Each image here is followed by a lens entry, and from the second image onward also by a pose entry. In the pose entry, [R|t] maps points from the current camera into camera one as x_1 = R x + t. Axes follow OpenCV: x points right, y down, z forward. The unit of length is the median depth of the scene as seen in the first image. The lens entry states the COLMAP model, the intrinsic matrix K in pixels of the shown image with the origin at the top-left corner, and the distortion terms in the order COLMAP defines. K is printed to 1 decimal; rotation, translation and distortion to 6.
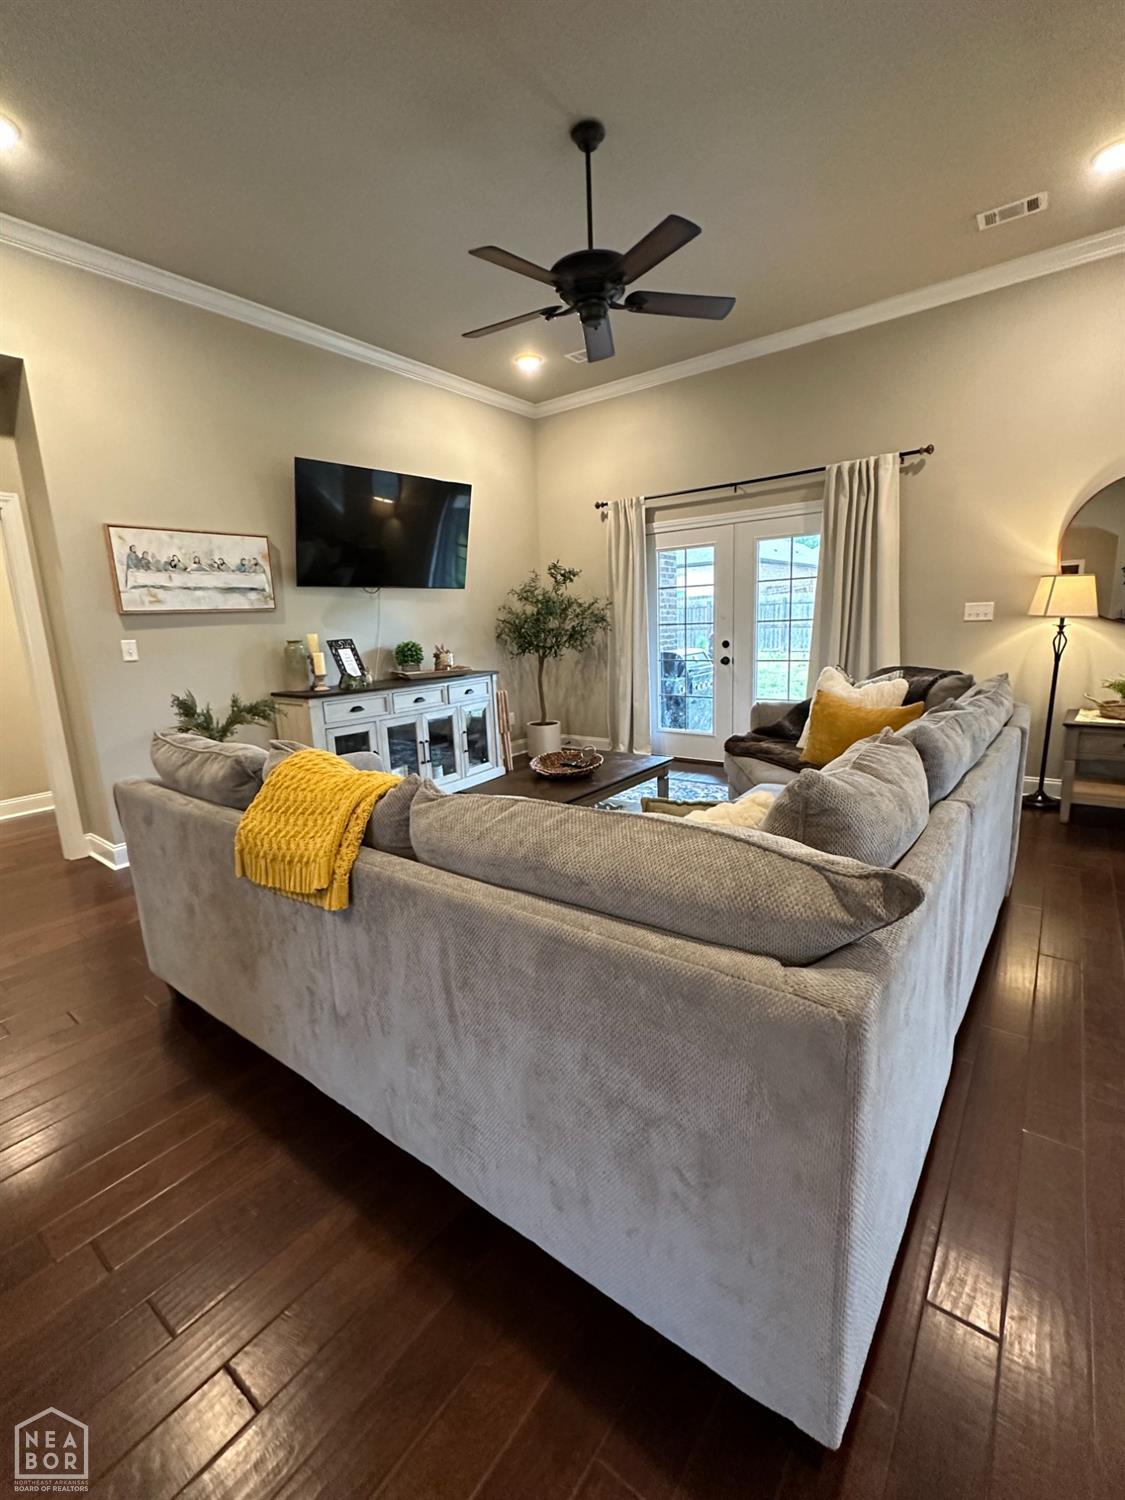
lens RADIAL K [[645.9, 0, 567.6], [0, 645.9, 747.0], [0, 0, 1]] dist [-0.000075, -0.000002]
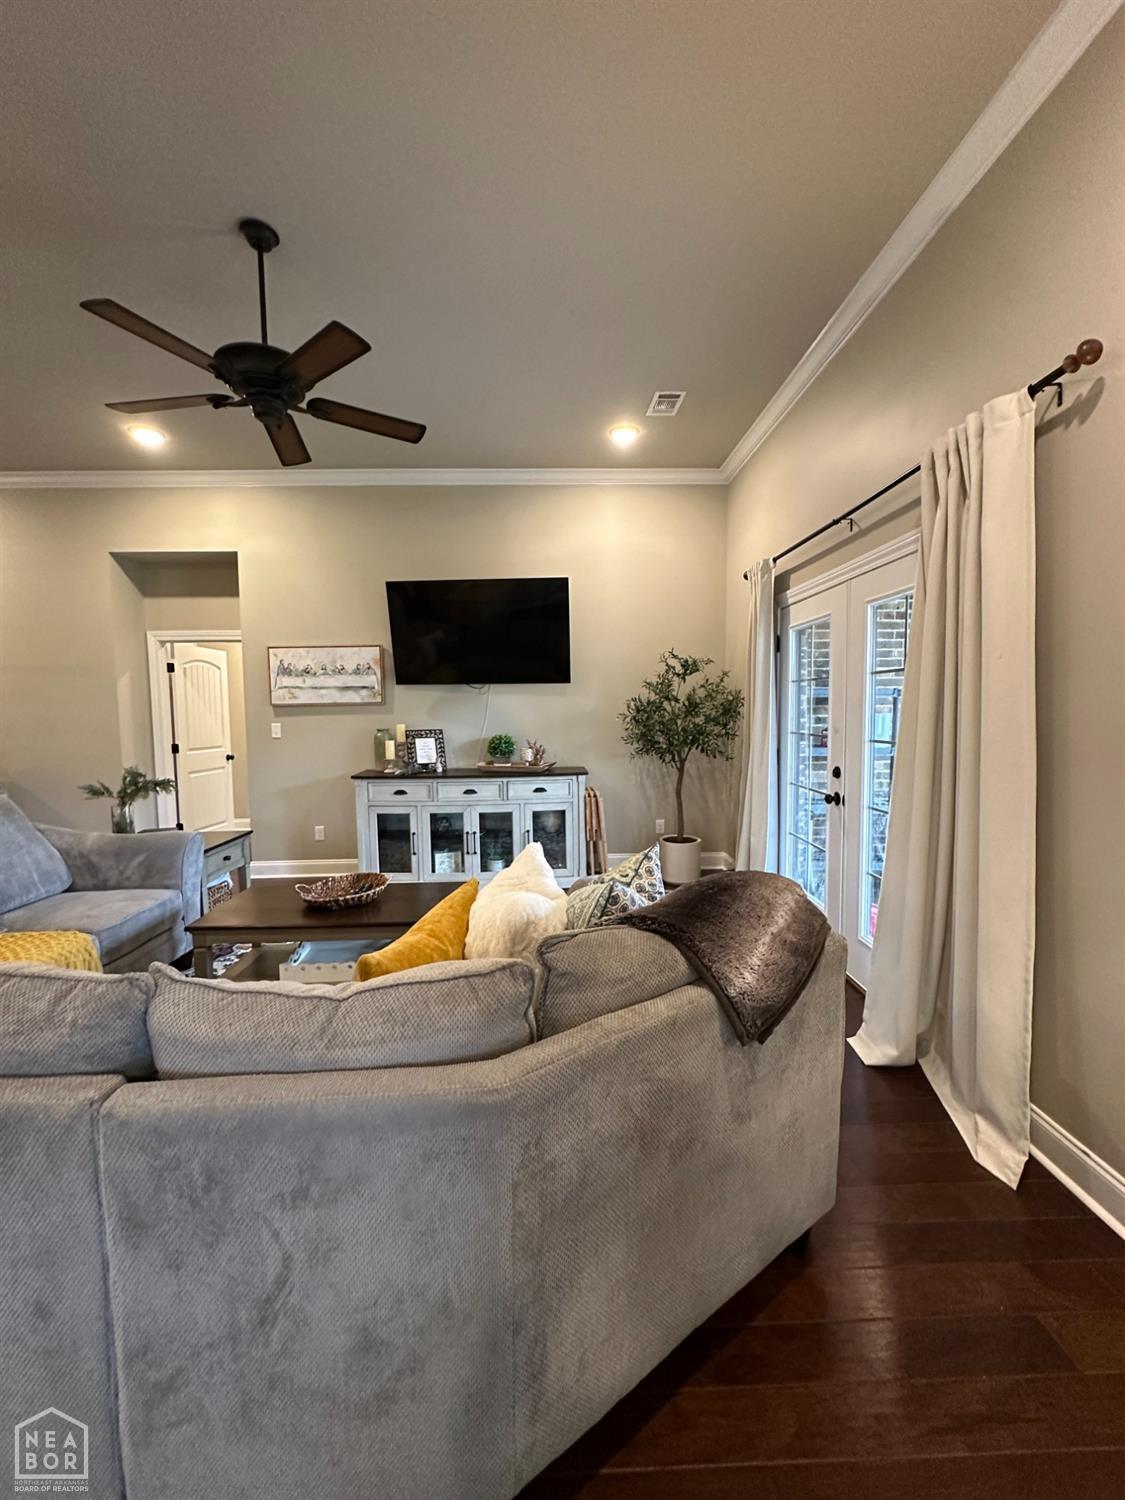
lens RADIAL K [[599.8, 0, 565.7], [0, 599.8, 745.0], [0, 0, 1]] dist [-0.001400, 0.000283]
pose [[0.629383, 0.081062, -0.772856, 0.637609], [-0.165469, 0.985716, -0.031363, -0.151386], [0.759274, 0.147623, 0.633806, 0.535310]]
